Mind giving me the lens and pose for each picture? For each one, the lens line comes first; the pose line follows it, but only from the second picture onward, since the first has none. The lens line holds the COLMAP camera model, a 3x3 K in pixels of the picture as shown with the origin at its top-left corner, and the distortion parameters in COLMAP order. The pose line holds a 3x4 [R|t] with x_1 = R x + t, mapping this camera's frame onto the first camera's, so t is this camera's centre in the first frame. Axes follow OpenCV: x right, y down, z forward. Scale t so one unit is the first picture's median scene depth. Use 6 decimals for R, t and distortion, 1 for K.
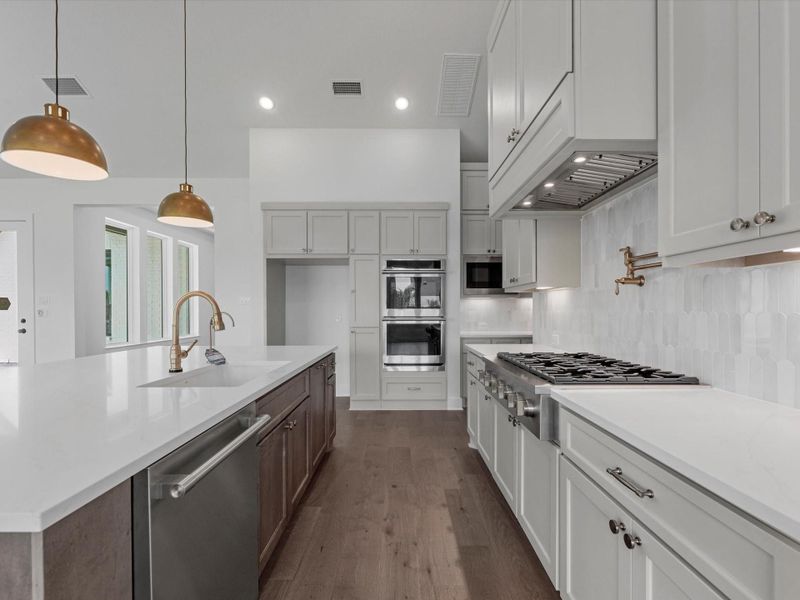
lens RADIAL K [[367.4, 0, 400.6], [0, 367.4, 307.7], [0, 0, 1]] dist [0.001173, -0.000018]
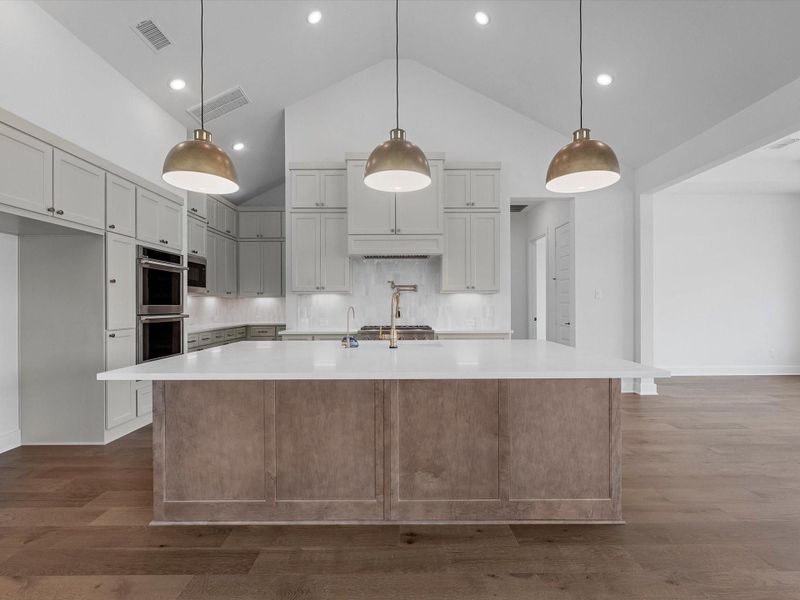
lens RADIAL K [[367.4, 0, 400.6], [0, 367.4, 307.7], [0, 0, 1]] dist [0.001173, -0.000018]
pose [[0.005690, 0.001238, 0.999983, -0.870118], [0.003269, 0.999994, -0.001257, 0.010678], [-0.999978, 0.003276, 0.005686, 0.410903]]
